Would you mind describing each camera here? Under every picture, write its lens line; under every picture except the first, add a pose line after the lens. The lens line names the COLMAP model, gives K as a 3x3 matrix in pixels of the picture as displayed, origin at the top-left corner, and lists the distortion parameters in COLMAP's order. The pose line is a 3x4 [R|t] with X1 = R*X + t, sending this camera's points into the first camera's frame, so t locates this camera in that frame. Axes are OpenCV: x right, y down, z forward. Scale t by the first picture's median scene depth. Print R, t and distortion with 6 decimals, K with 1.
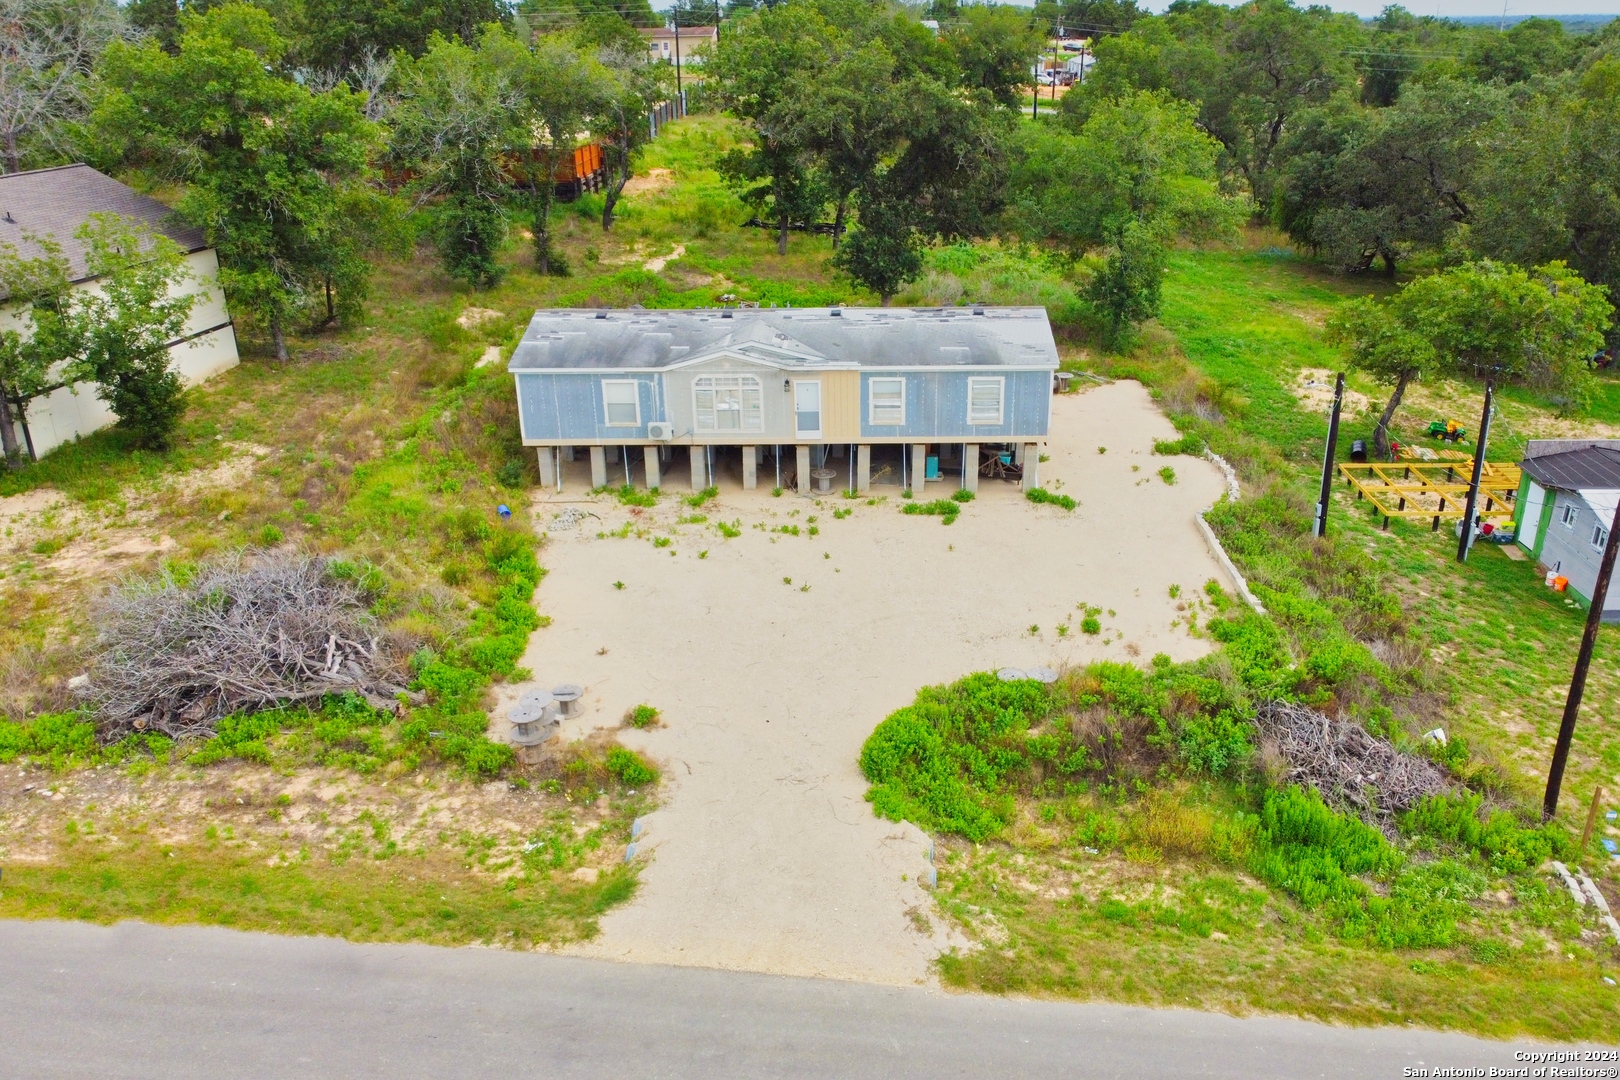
lens RADIAL K [[1222.2, 0, 813.0], [0, 1222.2, 536.5], [0, 0, 1]] dist [0.008920, -0.013383]
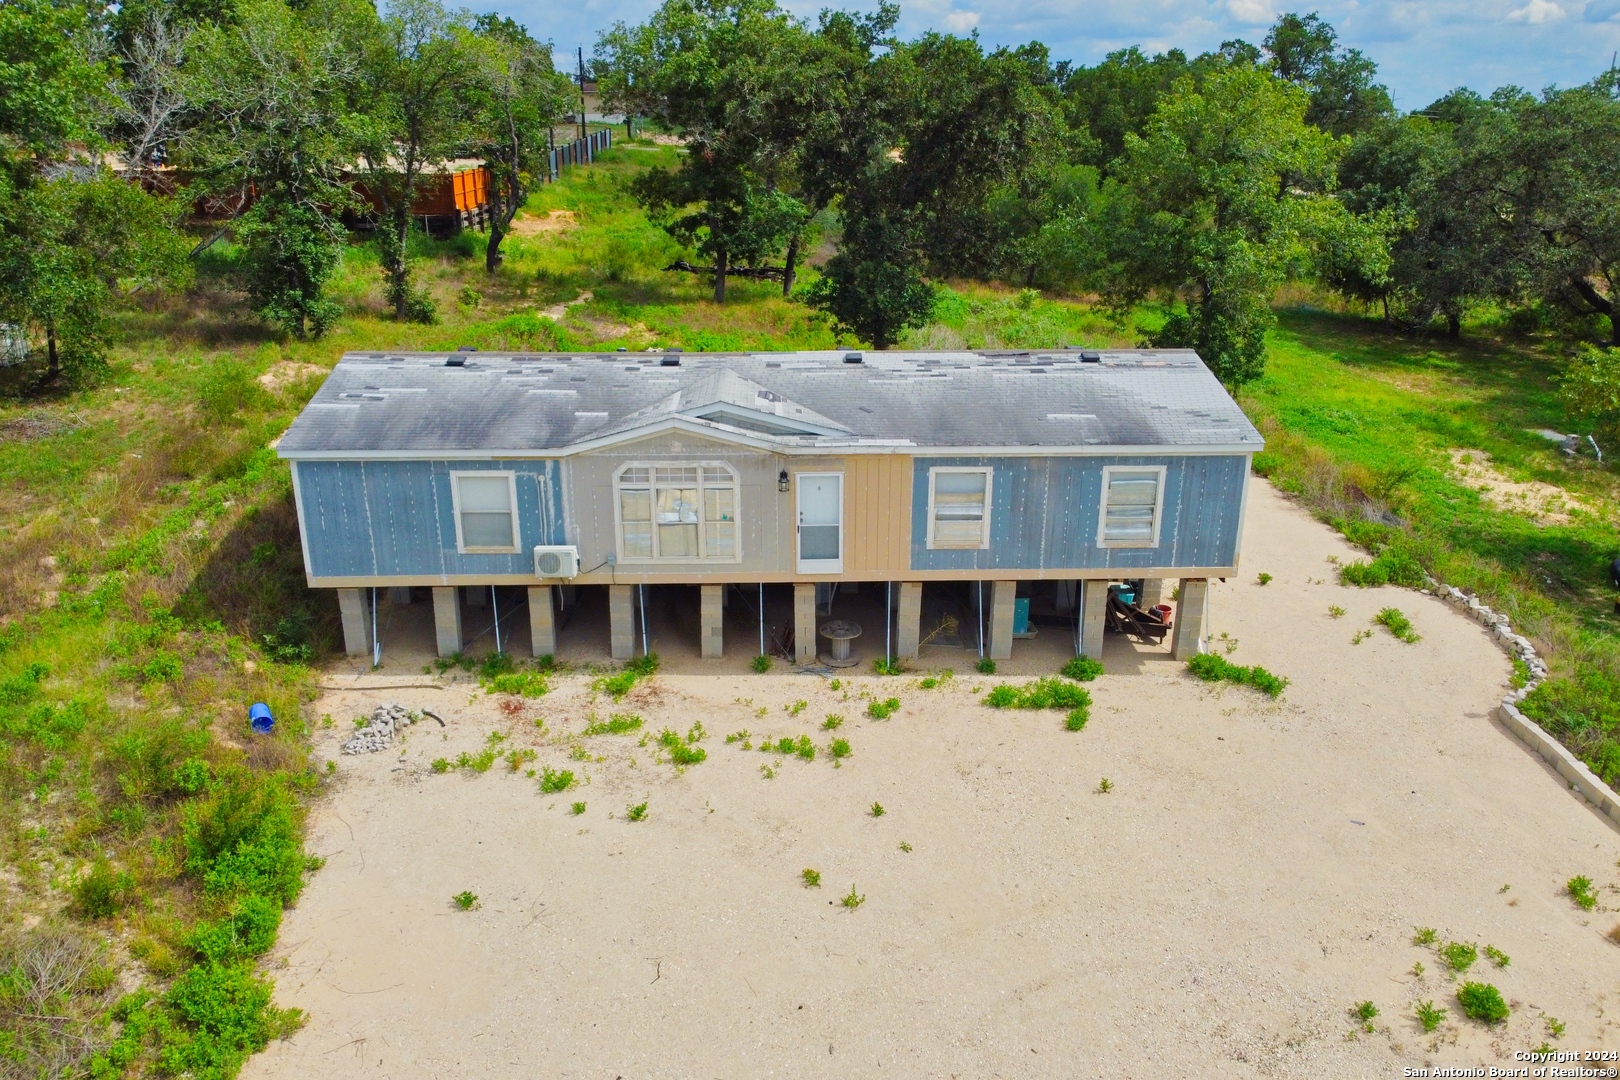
lens RADIAL K [[1222.2, 0, 788.0], [0, 1222.2, 532.2], [0, 0, 1]] dist [0.008920, -0.013383]
pose [[0.998248, -0.003505, 0.059064, -0.050556], [0.007390, 0.997813, -0.065684, -0.060893], [-0.058704, 0.066005, 0.996091, 0.424919]]
